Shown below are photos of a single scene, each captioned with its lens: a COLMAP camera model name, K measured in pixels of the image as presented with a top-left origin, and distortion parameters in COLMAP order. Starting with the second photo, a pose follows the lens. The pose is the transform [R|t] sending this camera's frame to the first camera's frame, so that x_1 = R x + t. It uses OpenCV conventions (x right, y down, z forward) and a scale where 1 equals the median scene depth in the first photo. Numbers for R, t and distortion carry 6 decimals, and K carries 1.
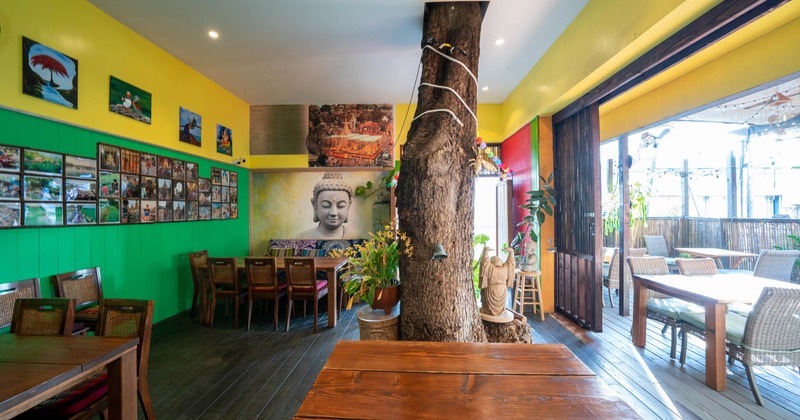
lens RADIAL K [[296.2, 0, 400.8], [0, 296.2, 208.1], [0, 0, 1]] dist [-0.017075, 0.000017]
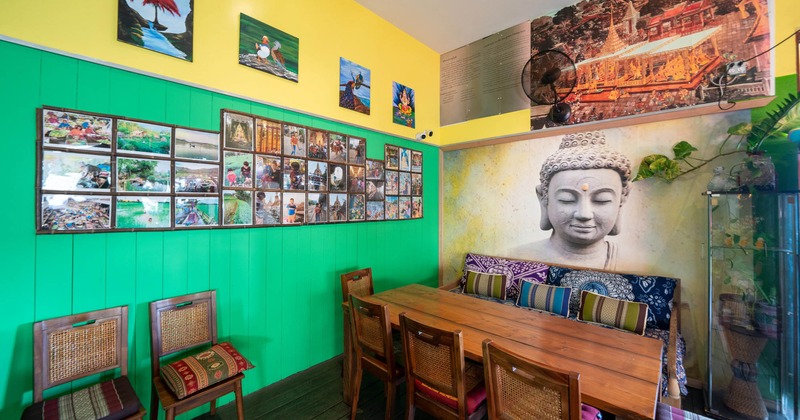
lens RADIAL K [[310.1, 0, 395.2], [0, 310.1, 199.5], [0, 0, 1]] dist [-0.009981, -0.000040]
pose [[0.776382, -0.002558, -0.630258, -0.158613], [-0.003682, 0.999956, -0.008595, -0.002902], [0.630252, 0.008994, 0.776338, 0.427436]]
